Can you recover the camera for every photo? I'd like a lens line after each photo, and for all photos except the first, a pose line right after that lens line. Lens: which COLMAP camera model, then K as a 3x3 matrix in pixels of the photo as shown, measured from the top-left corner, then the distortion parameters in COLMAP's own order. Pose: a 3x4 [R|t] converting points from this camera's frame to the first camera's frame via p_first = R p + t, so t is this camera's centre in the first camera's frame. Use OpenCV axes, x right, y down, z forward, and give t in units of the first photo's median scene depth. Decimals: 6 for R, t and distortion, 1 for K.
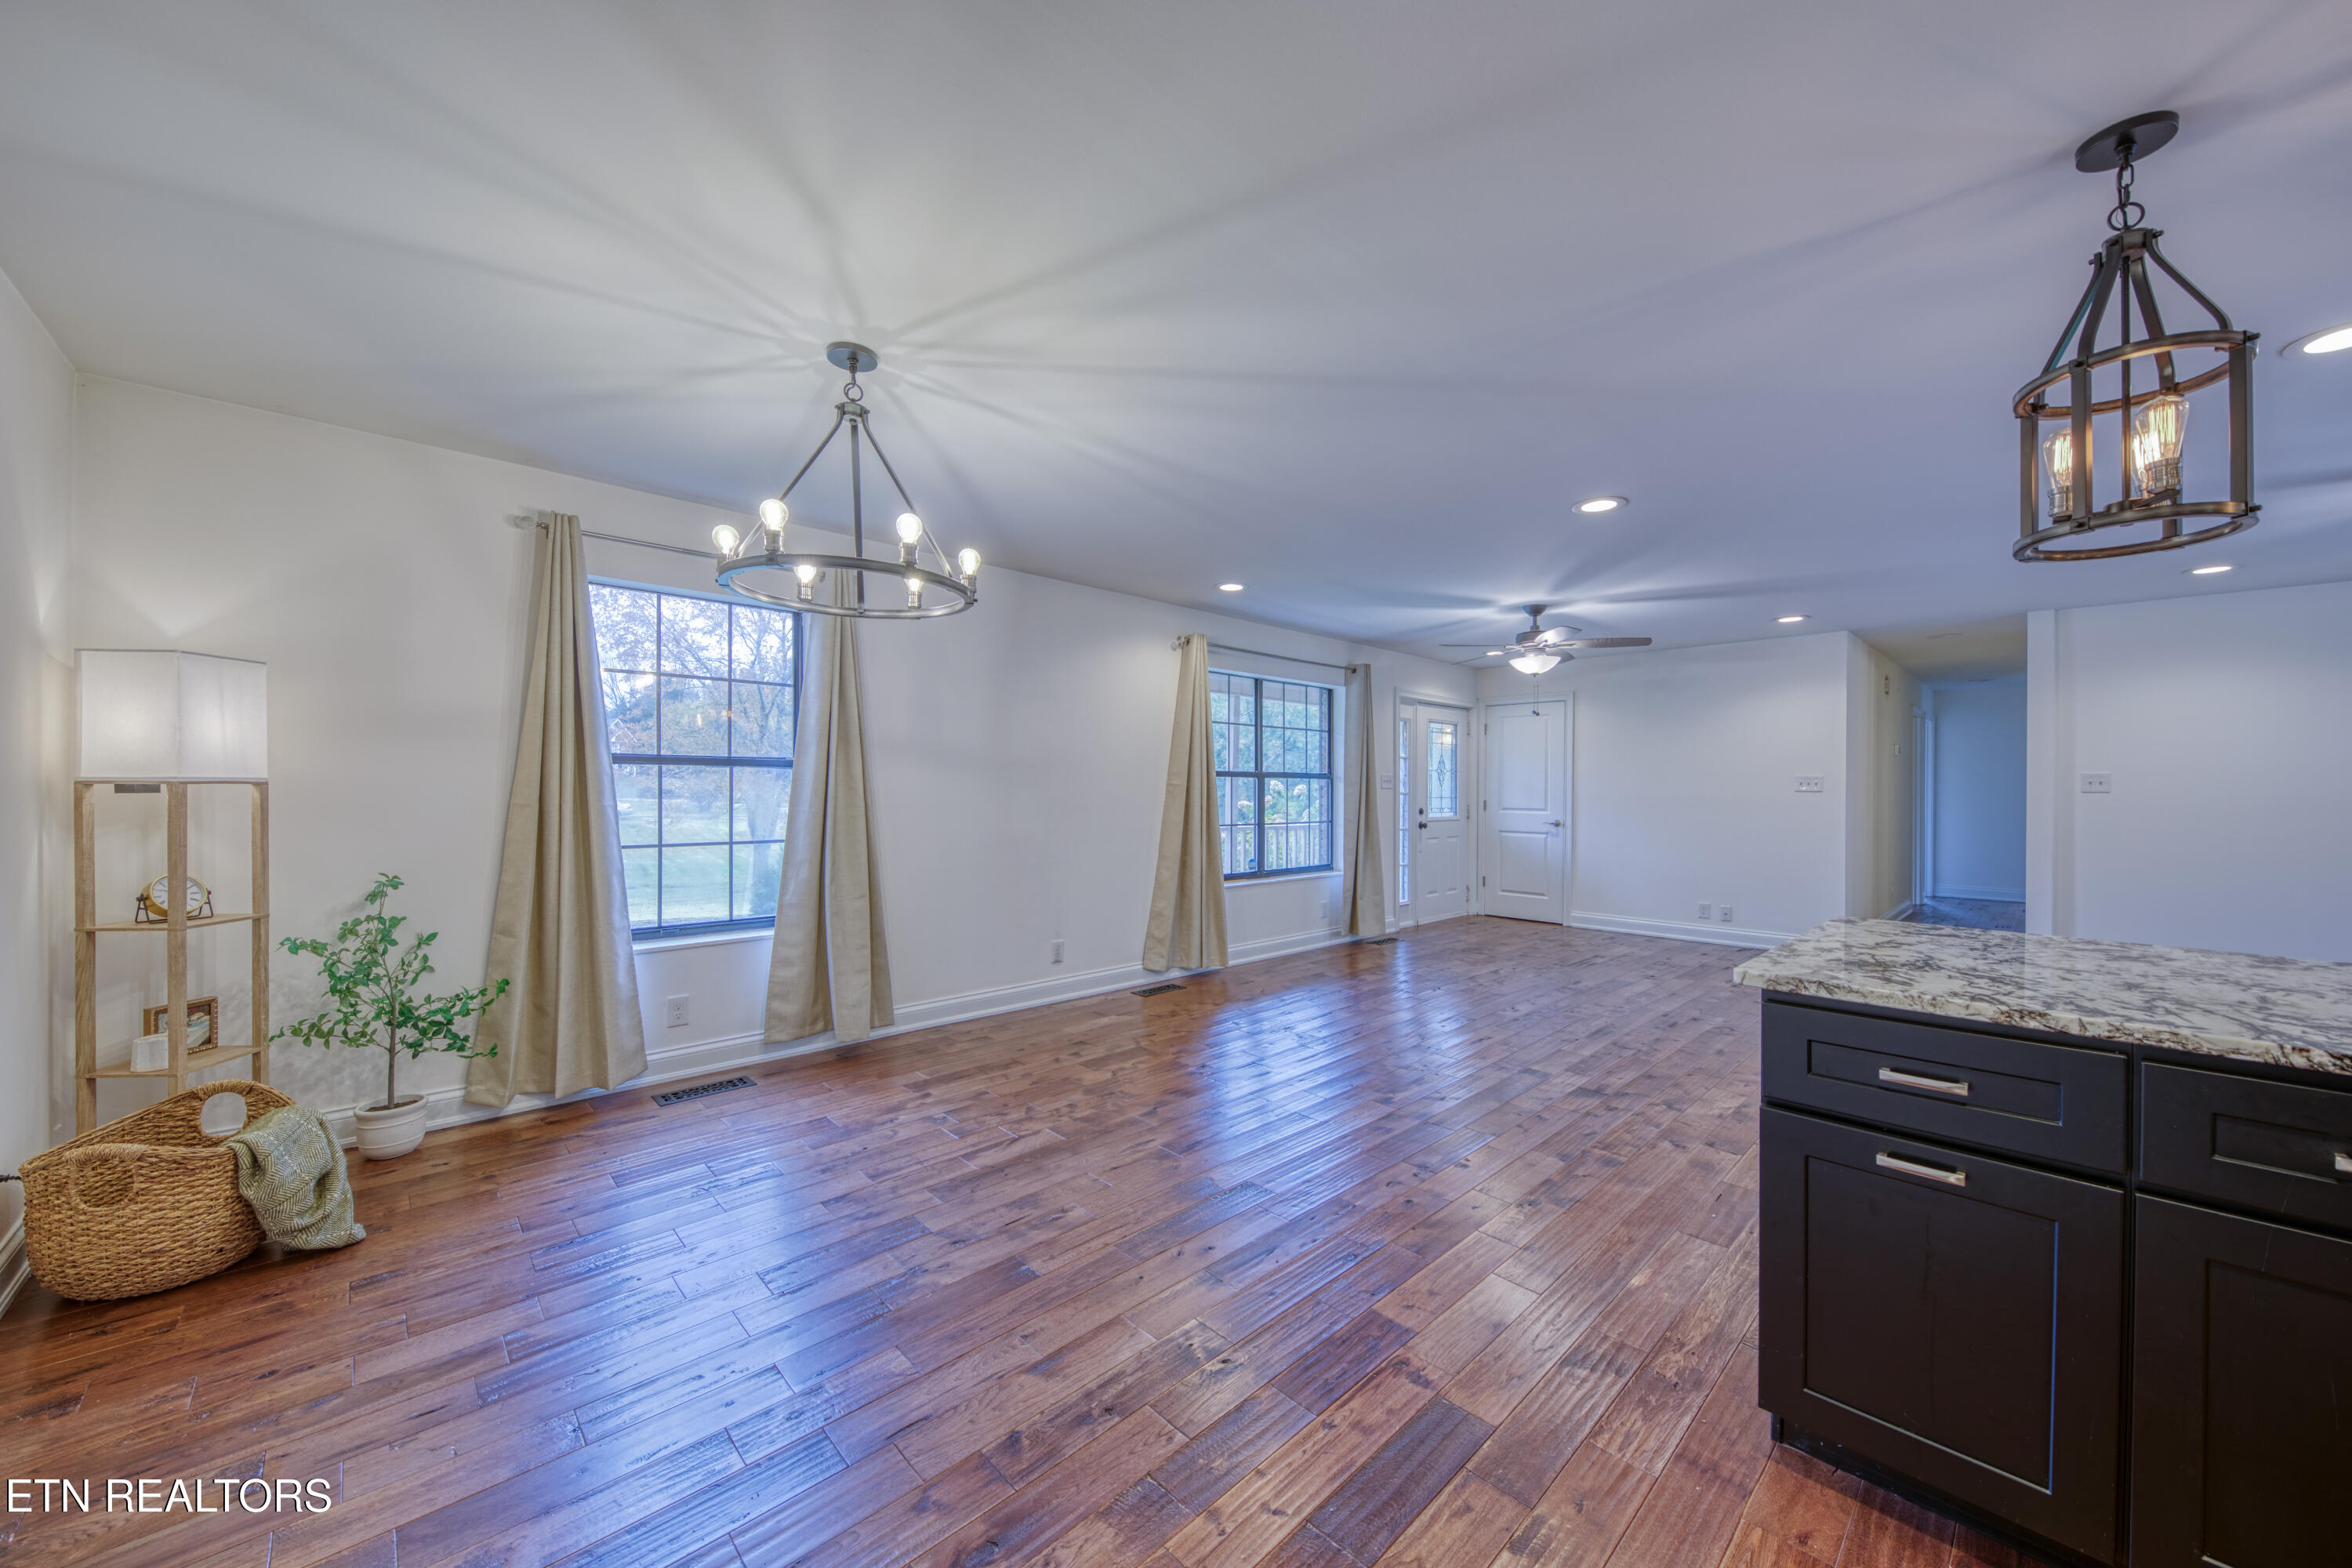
lens RADIAL K [[868.9, 0, 1165.5], [0, 868.9, 786.8], [0, 0, 1]] dist [0.000026, -0.000123]
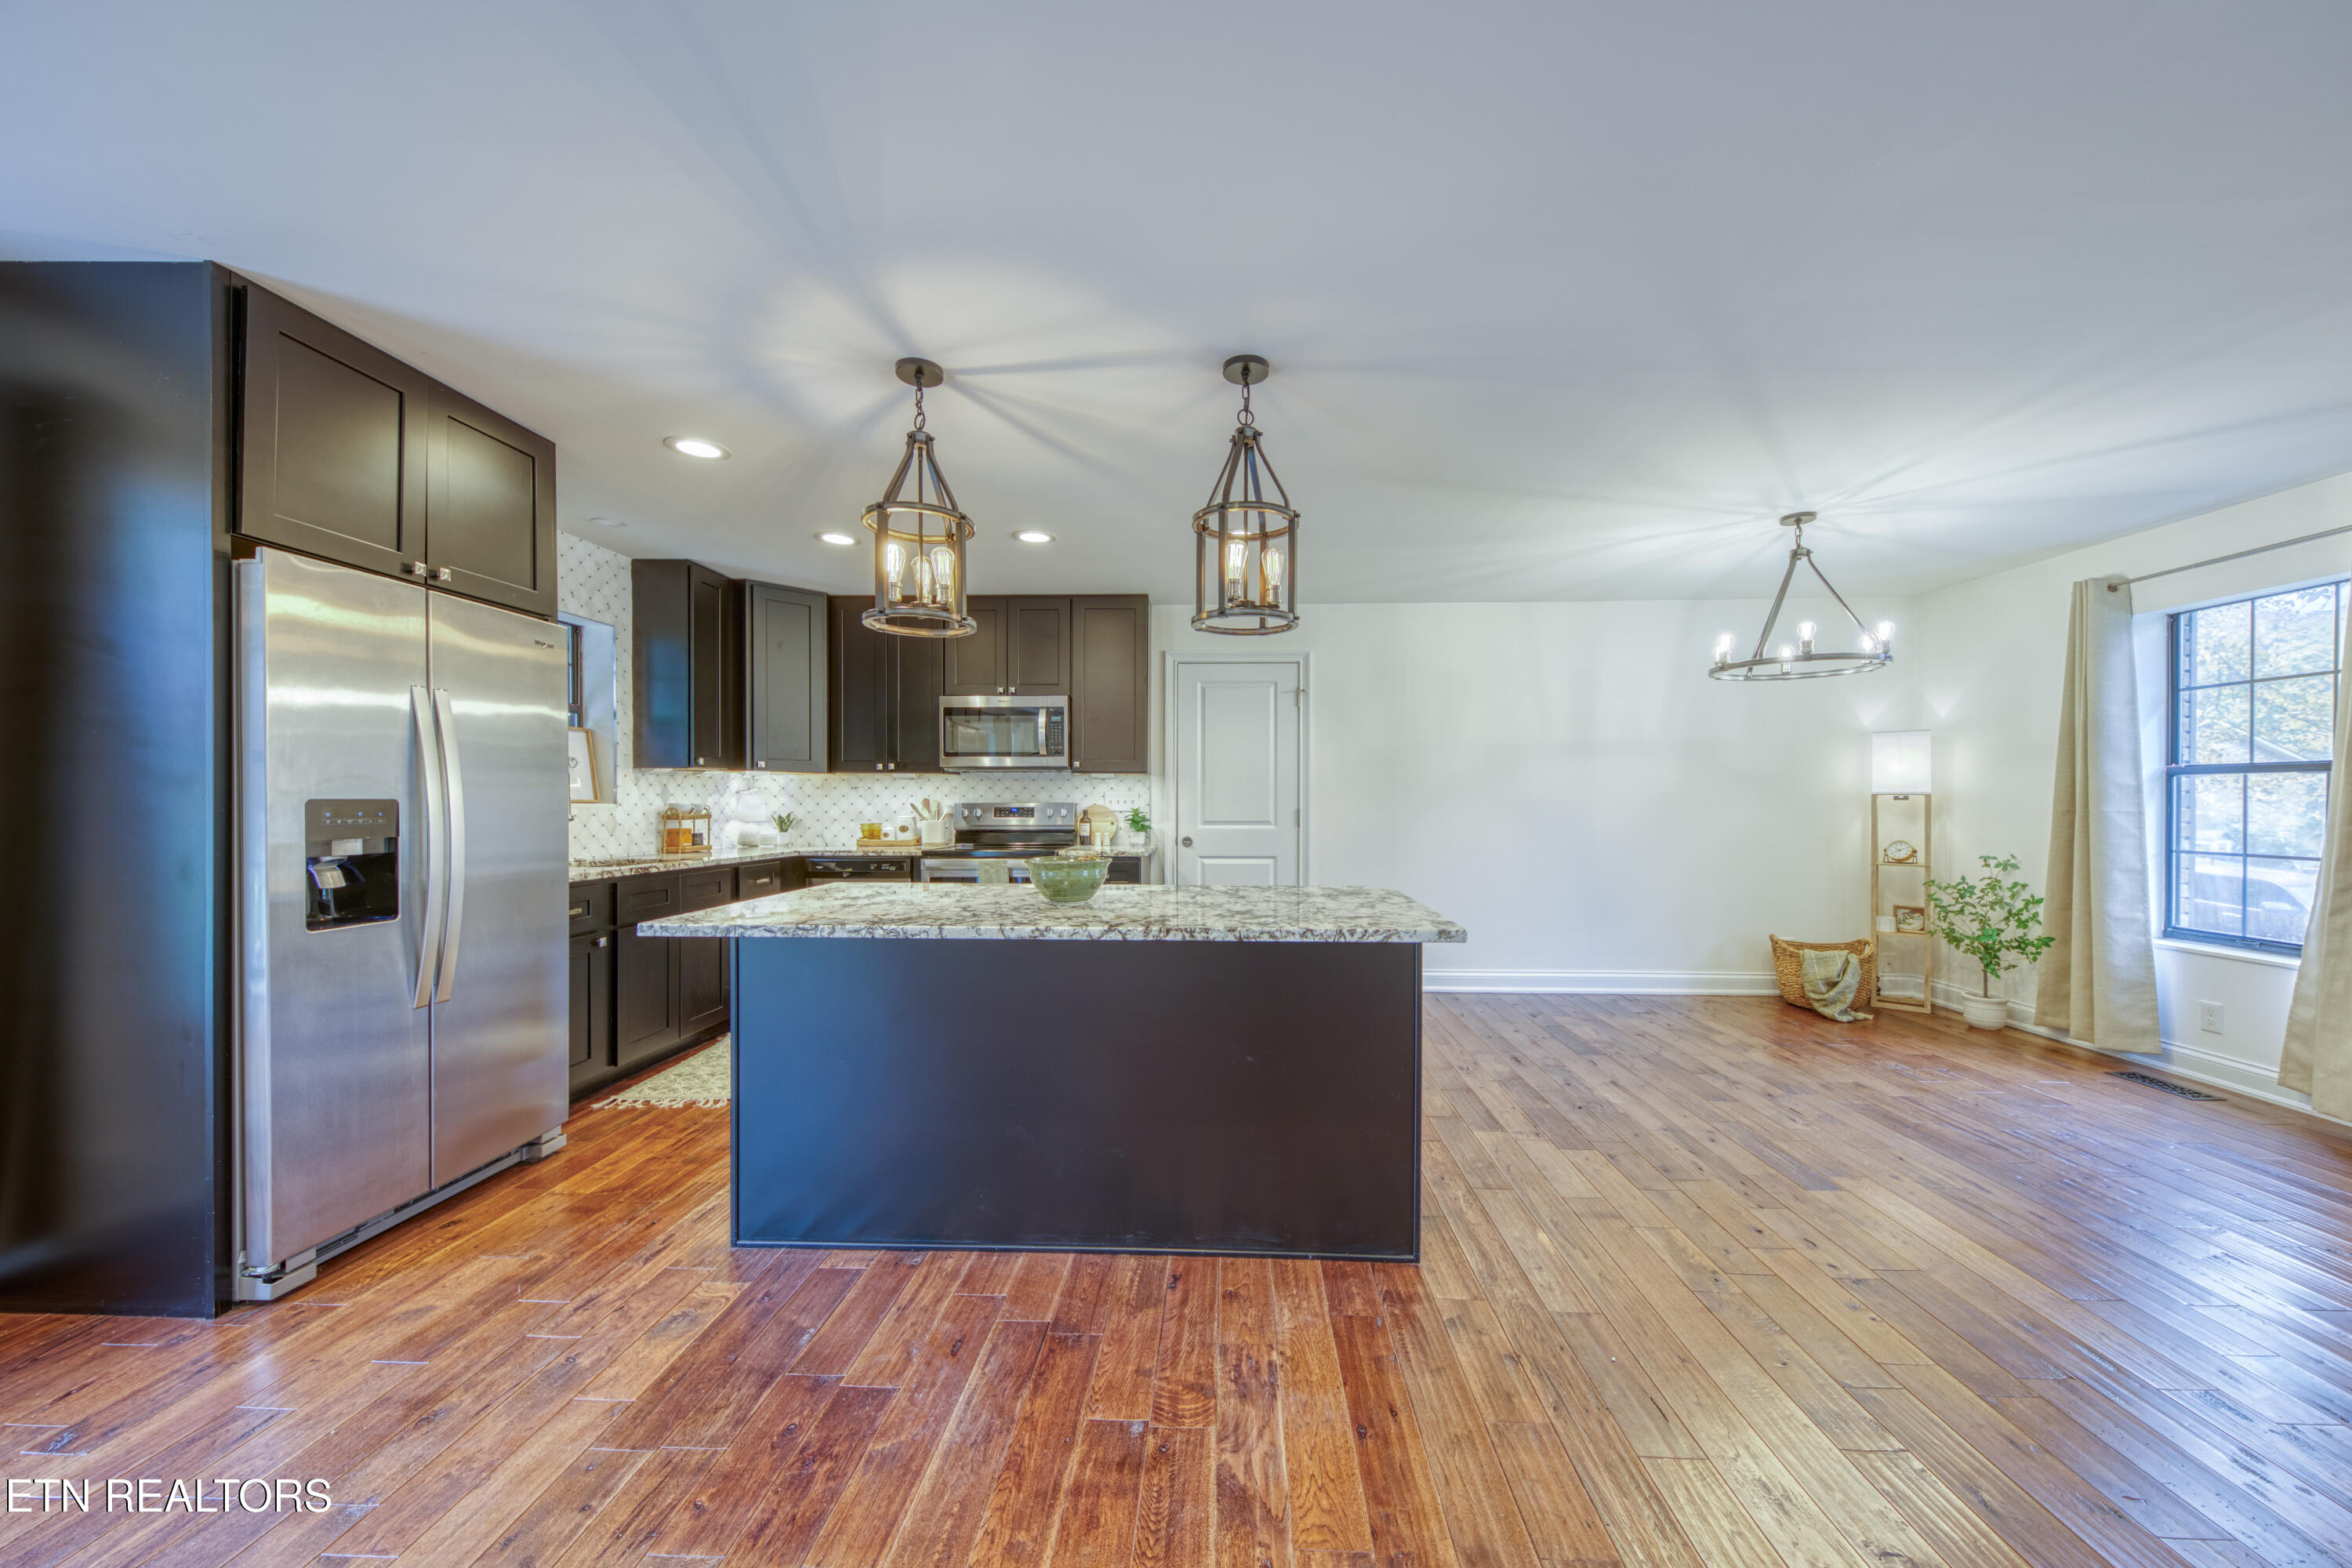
lens RADIAL K [[830.1, 0, 1211.2], [0, 830.1, 799.8], [0, 0, 1]] dist [0.003565, -0.000114]
pose [[-0.714099, -0.005617, -0.700022, 0.975002], [-0.005720, 0.999981, -0.002189, 0.014368], [0.700021, 0.002441, -0.714118, 0.900298]]
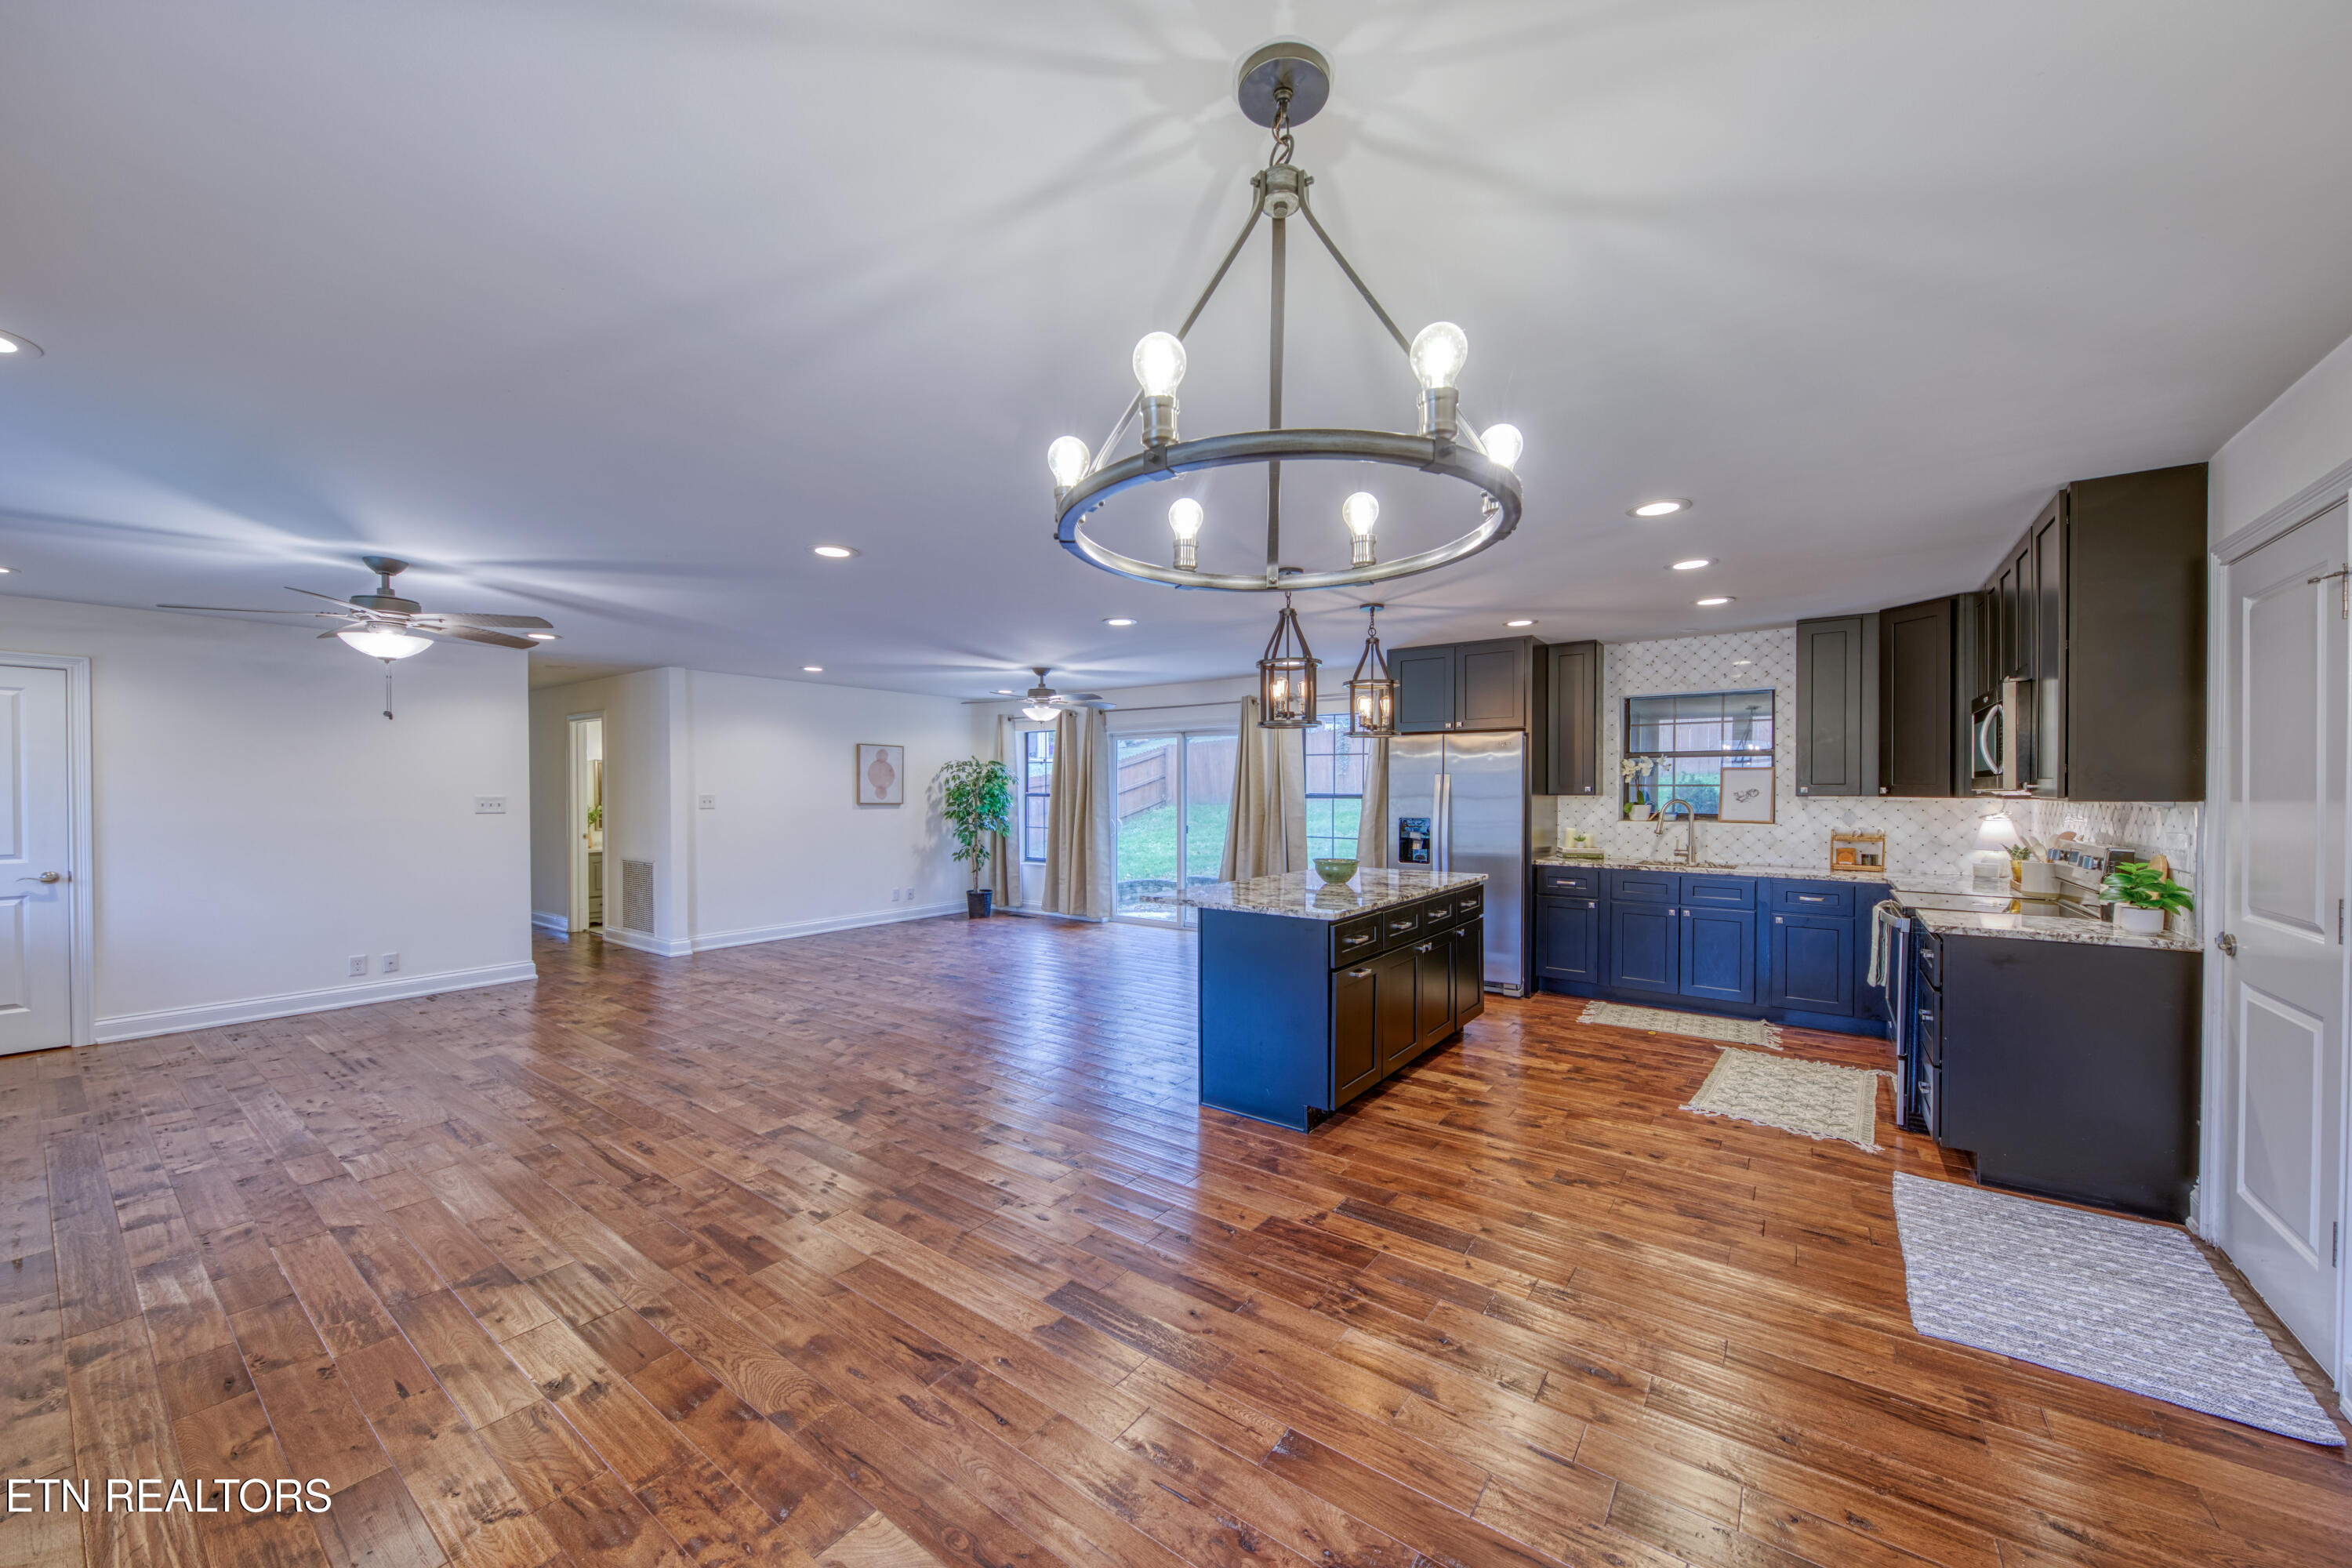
lens RADIAL K [[828.7, 0, 1228.7], [0, 828.7, 798.1], [0, 0, 1]] dist [0.010220, -0.000019]
pose [[-0.225032, -0.013513, 0.974258, -0.576720], [-0.003931, 0.999908, 0.012961, -0.044047], [-0.974343, -0.000913, -0.225065, 0.773132]]
